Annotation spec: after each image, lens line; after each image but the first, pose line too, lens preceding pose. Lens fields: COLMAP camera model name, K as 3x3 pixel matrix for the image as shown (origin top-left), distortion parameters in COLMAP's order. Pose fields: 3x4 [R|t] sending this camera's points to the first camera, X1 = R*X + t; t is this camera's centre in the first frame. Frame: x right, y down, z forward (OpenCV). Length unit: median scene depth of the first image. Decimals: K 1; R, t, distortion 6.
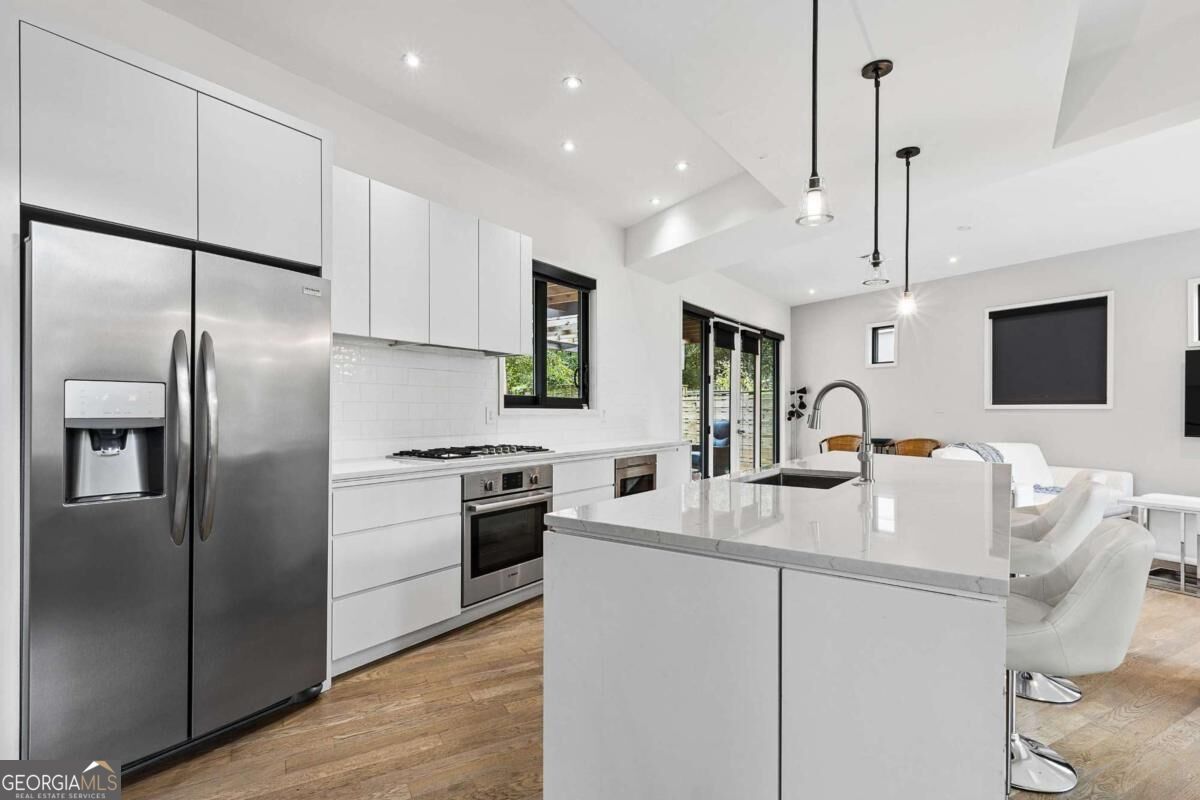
lens RADIAL K [[572.3, 0, 600.9], [0, 572.3, 408.8], [0, 0, 1]] dist [0.001097, -0.000181]
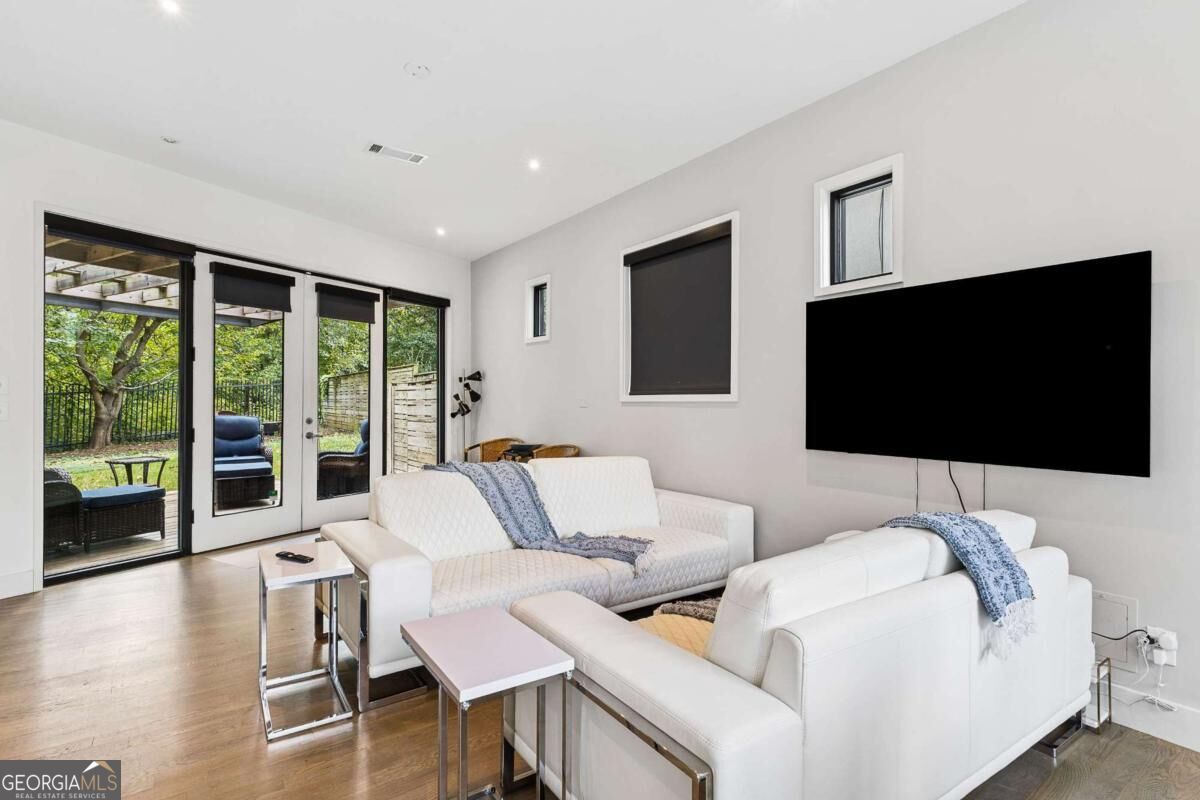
lens RADIAL K [[582.3, 0, 600.0], [0, 582.3, 400.0], [0, 0, 1]] dist [0.000198, -0.000197]
pose [[0.993282, 0.000895, 0.115714, 0.555044], [-0.000592, 0.999996, -0.002658, 0.000212], [-0.115716, 0.002572, 0.993279, 0.323663]]
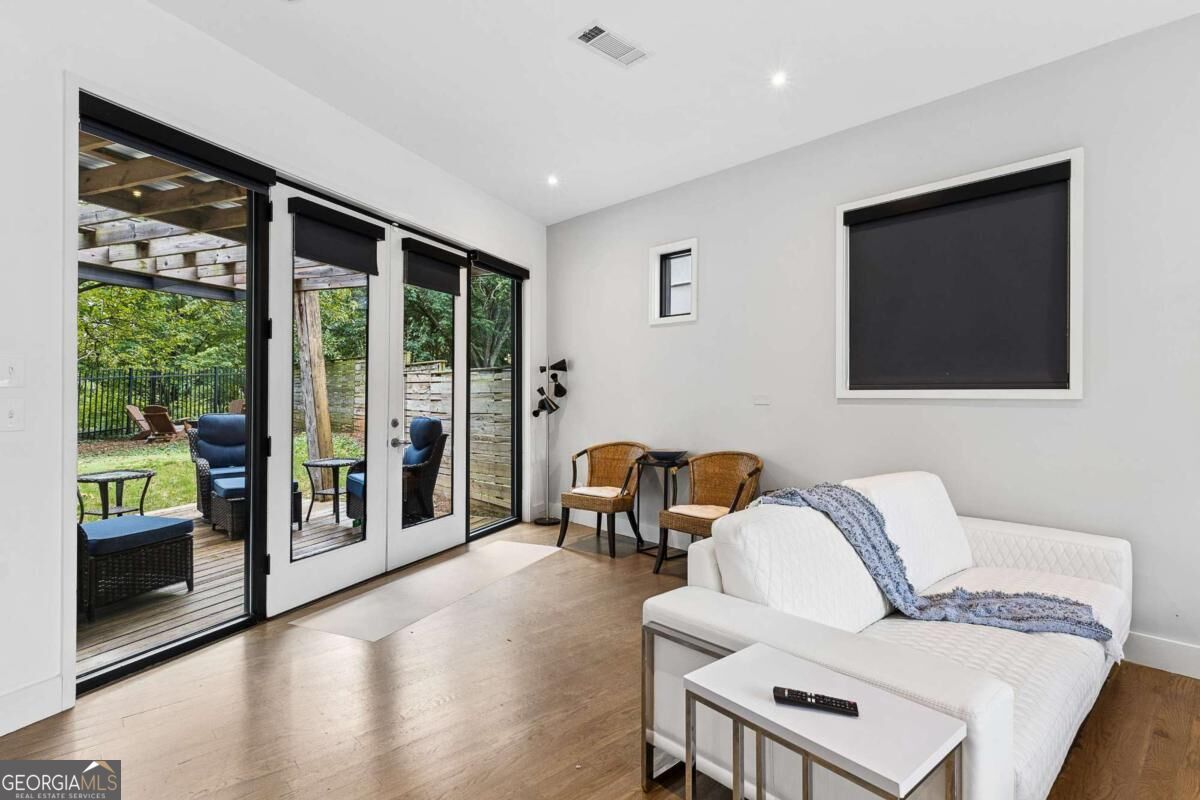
lens RADIAL K [[601.9, 0, 604.8], [0, 601.9, 391.9], [0, 0, 1]] dist [0.002395, 0.000447]
pose [[0.971617, 0.003470, 0.236533, 0.327728], [-0.002317, 0.999984, -0.005153, -0.001939], [-0.236547, 0.004459, 0.971610, 0.504928]]
